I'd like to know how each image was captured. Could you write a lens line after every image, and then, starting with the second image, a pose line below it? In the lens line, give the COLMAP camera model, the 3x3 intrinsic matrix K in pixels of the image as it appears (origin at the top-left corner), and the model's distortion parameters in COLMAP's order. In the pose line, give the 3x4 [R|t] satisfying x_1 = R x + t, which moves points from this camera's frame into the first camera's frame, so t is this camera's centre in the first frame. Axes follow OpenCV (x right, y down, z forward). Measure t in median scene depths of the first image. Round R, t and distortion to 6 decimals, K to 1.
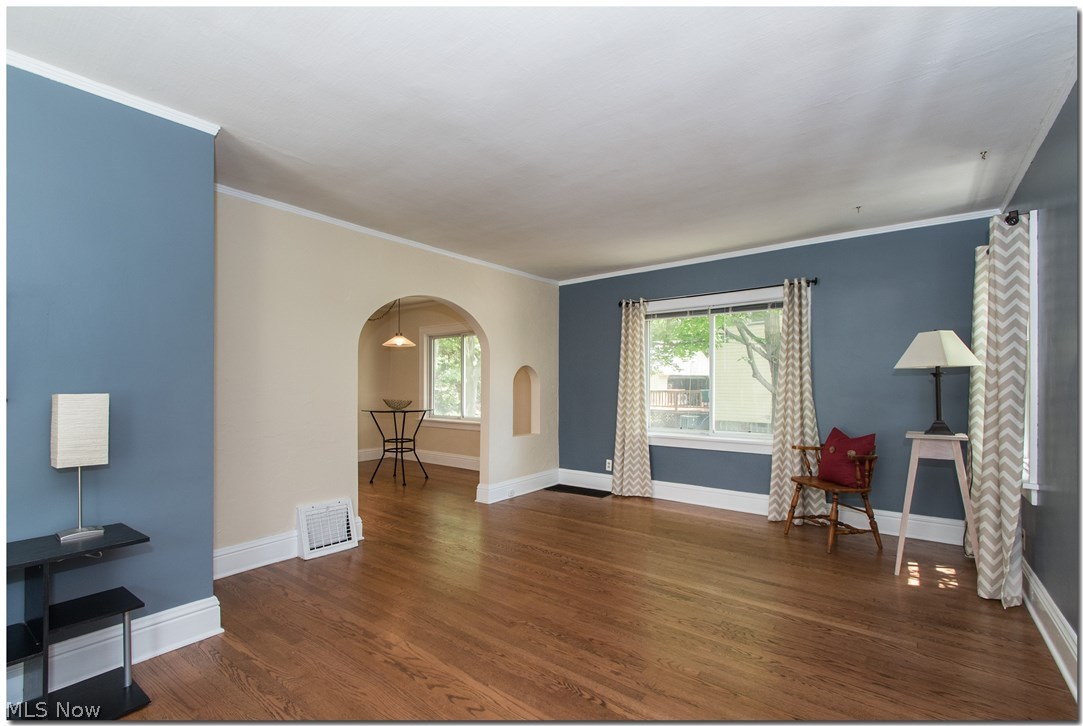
lens RADIAL K [[482.1, 0, 539.4], [0, 482.1, 382.8], [0, 0, 1]] dist [0.001317, 0.000032]
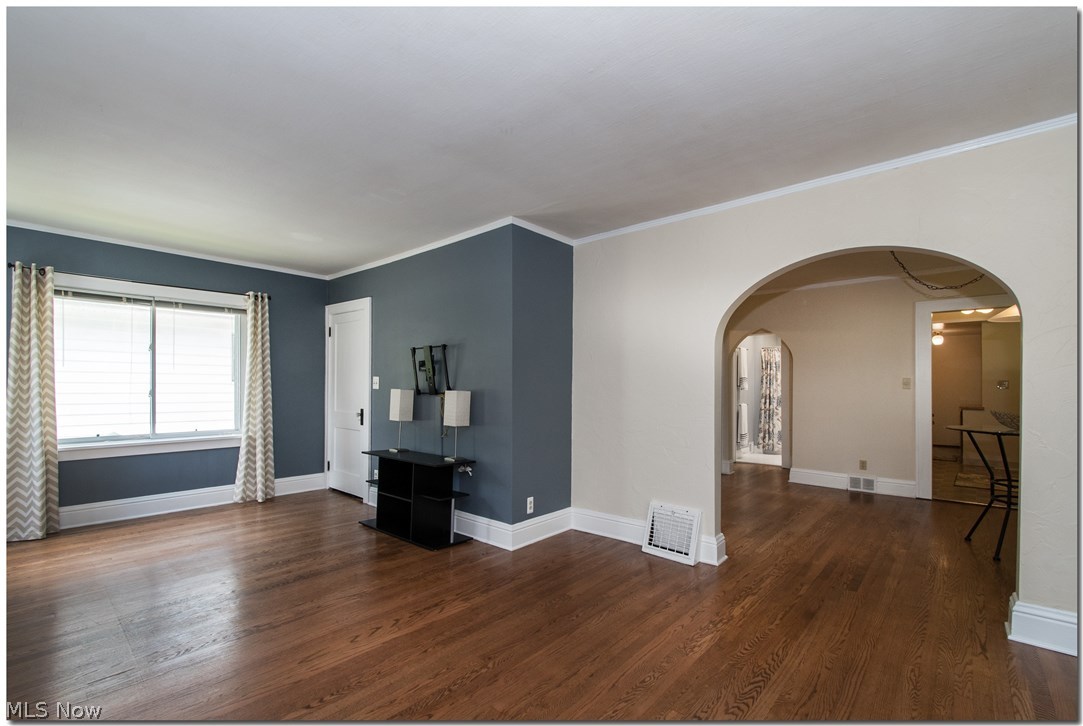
lens RADIAL K [[482.1, 0, 539.4], [0, 482.1, 382.8], [0, 0, 1]] dist [0.001317, 0.000032]
pose [[-0.074884, -0.005904, -0.997175, 0.903511], [0.002213, 0.999979, -0.006087, -0.000887], [0.997190, -0.002662, -0.074870, 1.277953]]
